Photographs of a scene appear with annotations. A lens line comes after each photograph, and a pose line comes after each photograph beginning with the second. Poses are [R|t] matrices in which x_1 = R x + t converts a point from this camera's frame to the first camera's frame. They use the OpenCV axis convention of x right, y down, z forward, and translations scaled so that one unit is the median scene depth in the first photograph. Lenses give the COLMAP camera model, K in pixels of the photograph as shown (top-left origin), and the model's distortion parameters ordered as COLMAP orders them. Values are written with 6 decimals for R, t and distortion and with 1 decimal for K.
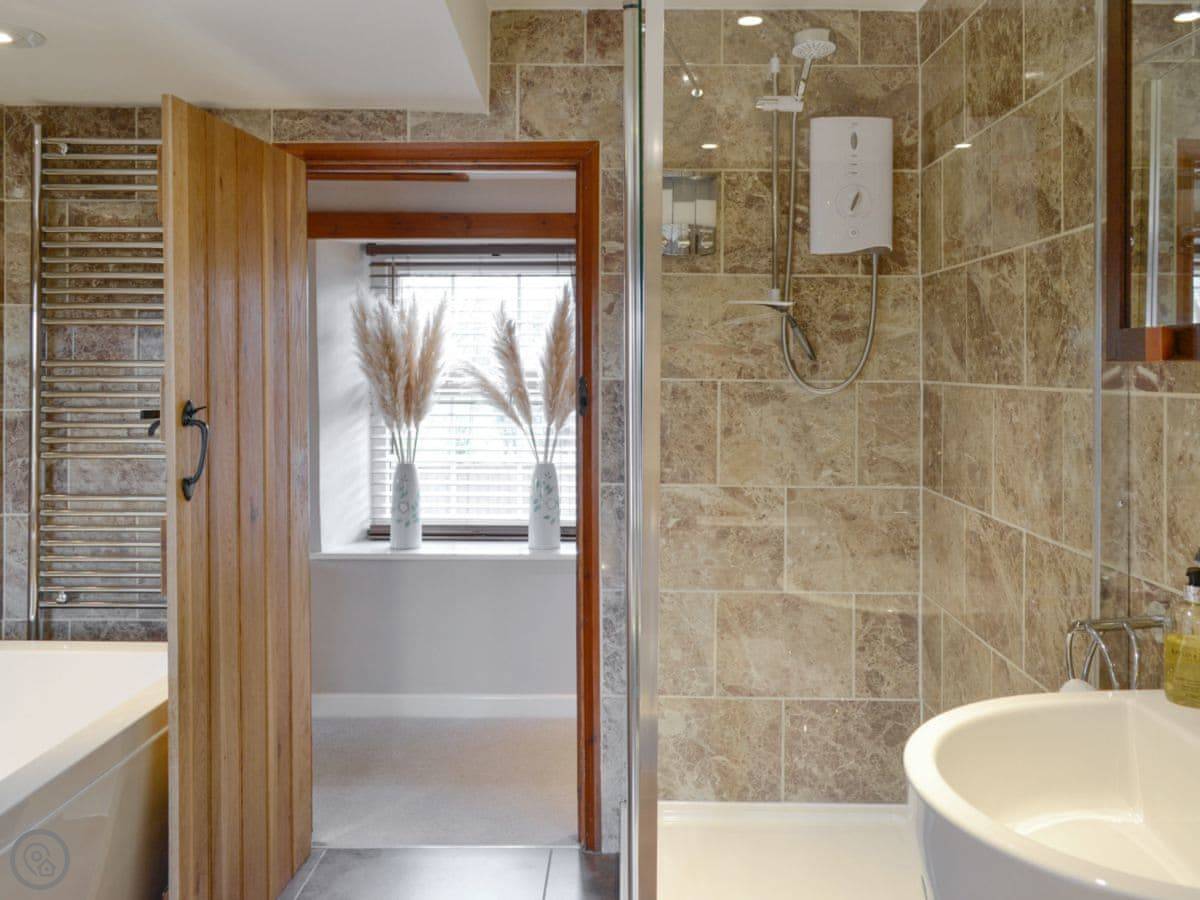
lens RADIAL K [[1090.8, 0, 617.4], [0, 1090.8, 357.4], [0, 0, 1]] dist [-0.002453, 0.001261]
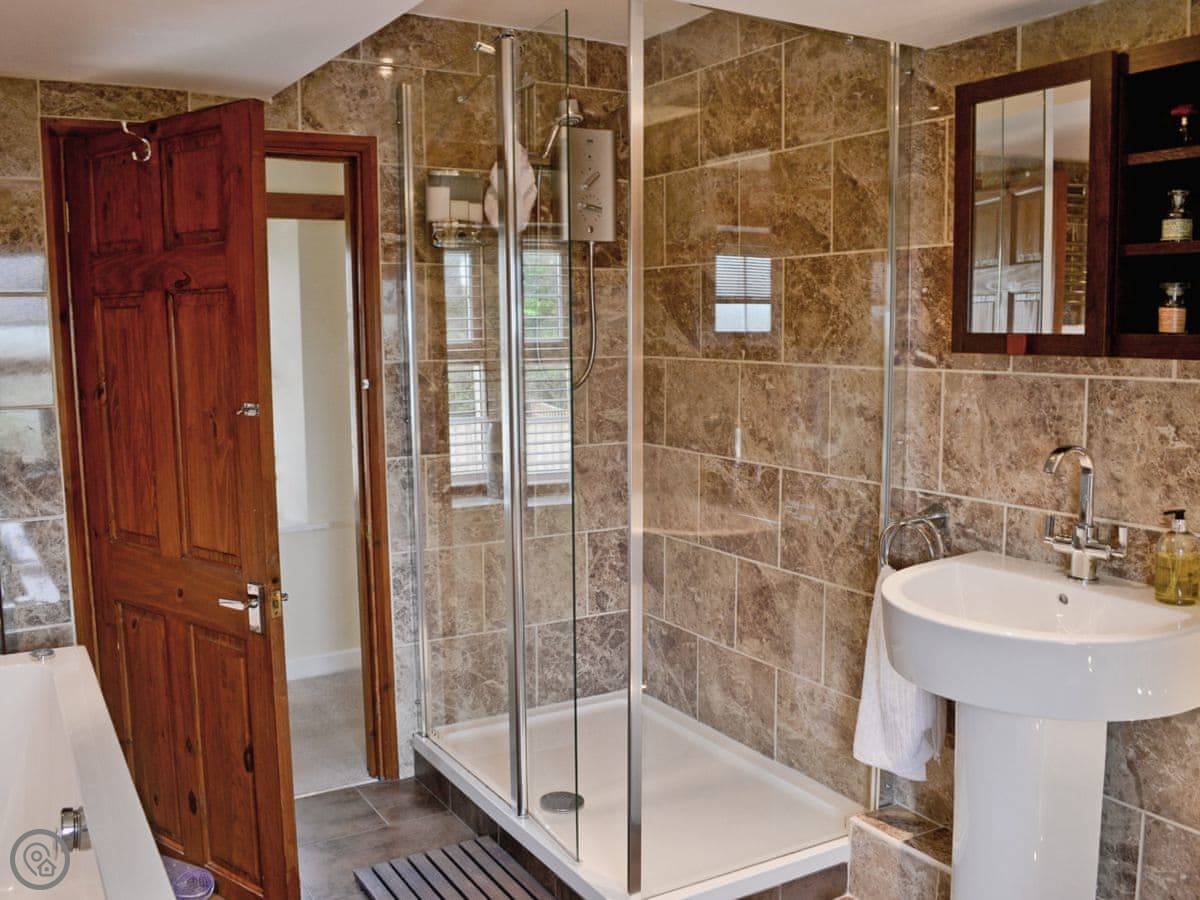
lens RADIAL K [[1089.7, 0, 600.0], [0, 1089.7, 450.0], [0, 0, 1]] dist [-0.082743, 0.016023]
pose [[0.852720, -0.071040, 0.517515, -0.394134], [0.006525, 0.992081, 0.125433, -0.027153], [-0.522327, -0.103582, 0.846431, -0.028010]]
